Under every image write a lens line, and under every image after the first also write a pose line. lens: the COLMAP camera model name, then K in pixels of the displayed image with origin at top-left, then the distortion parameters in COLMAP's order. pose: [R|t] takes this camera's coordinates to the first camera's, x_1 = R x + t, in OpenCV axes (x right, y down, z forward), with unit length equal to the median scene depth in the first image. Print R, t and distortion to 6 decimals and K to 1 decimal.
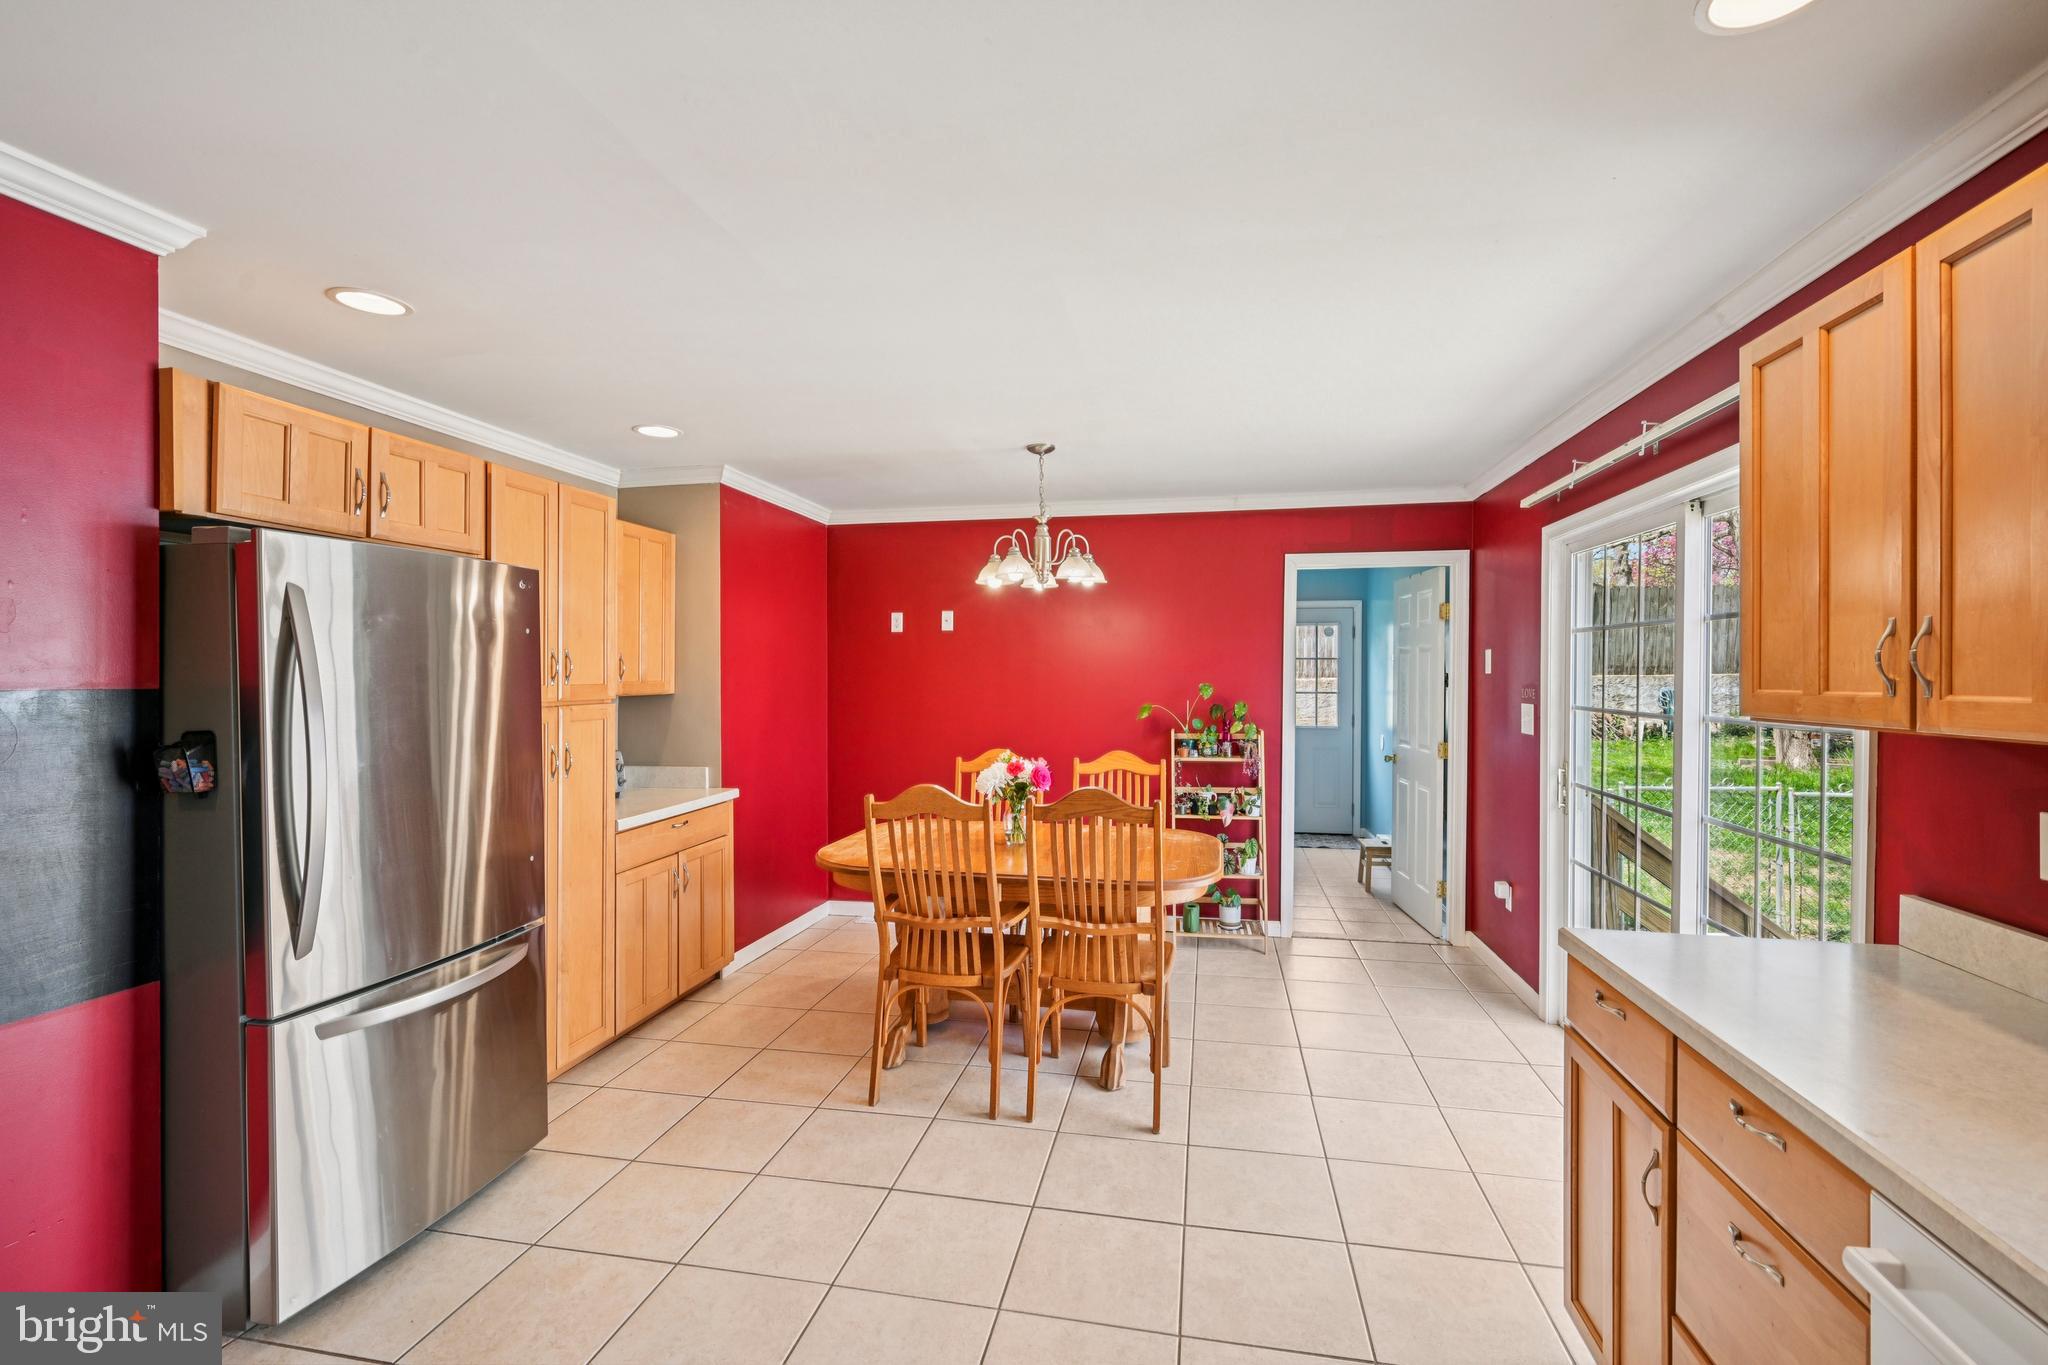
lens RADIAL K [[908.9, 0, 1024.0], [0, 908.9, 682.5], [0, 0, 1]] dist [0.002717, 0.000221]
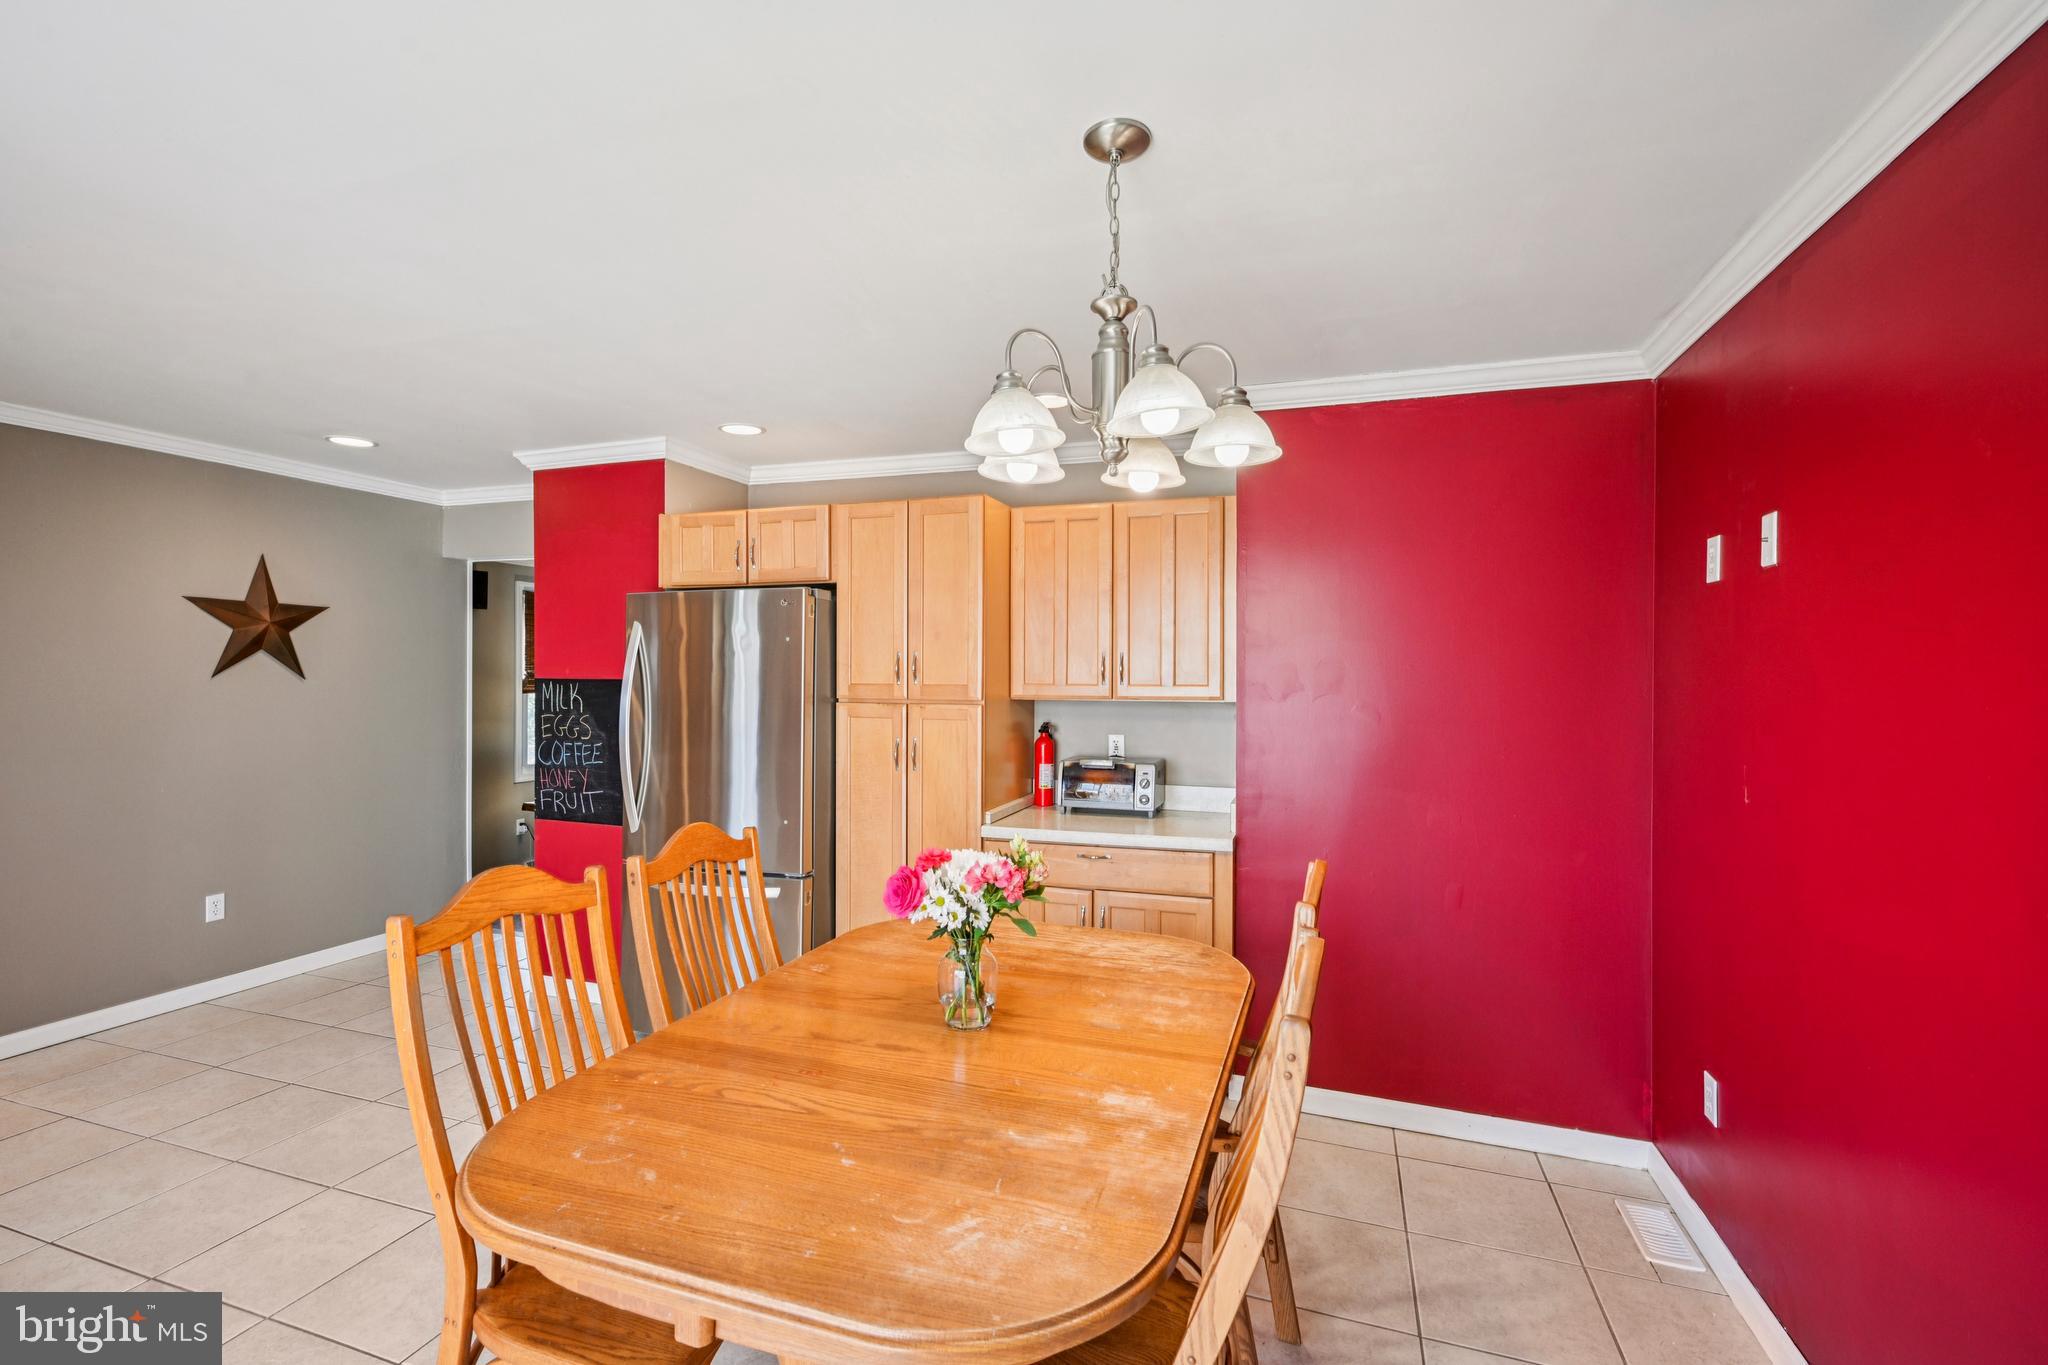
lens RADIAL K [[908.9, 0, 1024.0], [0, 908.9, 682.5], [0, 0, 1]] dist [0.002717, 0.000221]
pose [[-0.131900, 0.009231, -0.991220, 0.354545], [-0.015756, 0.999811, 0.011408, -0.009318], [0.991138, 0.017122, -0.131730, 0.819630]]
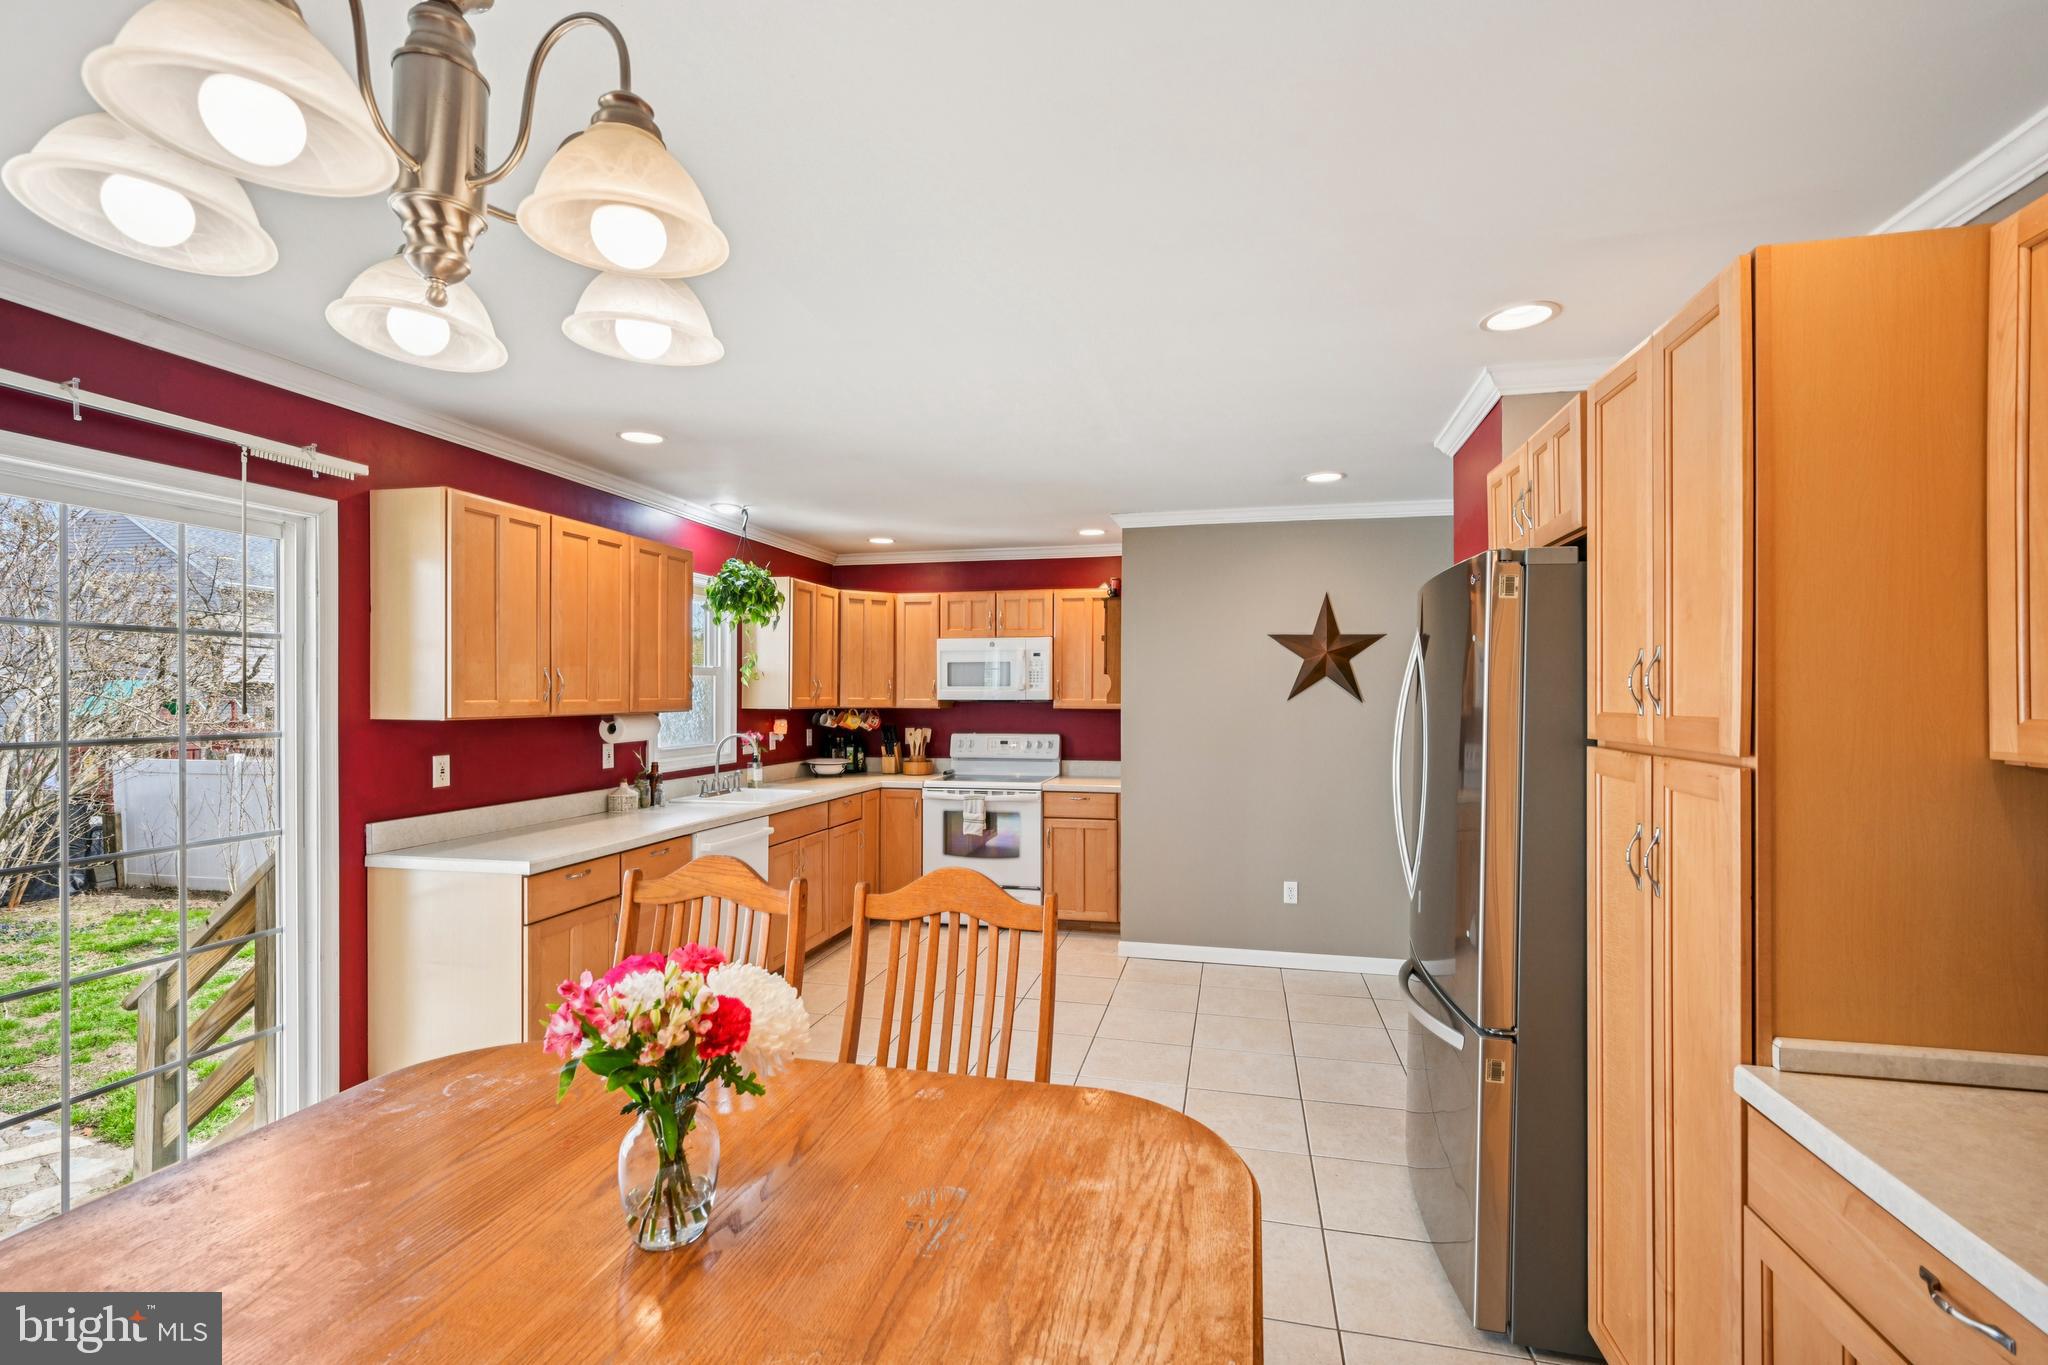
lens RADIAL K [[908.9, 0, 1024.0], [0, 908.9, 682.5], [0, 0, 1]] dist [0.002717, 0.000221]
pose [[-0.999619, -0.001182, 0.027578, -0.103366], [-0.001249, 0.999996, -0.002392, -0.009476], [-0.027575, -0.002426, -0.999617, 0.984927]]
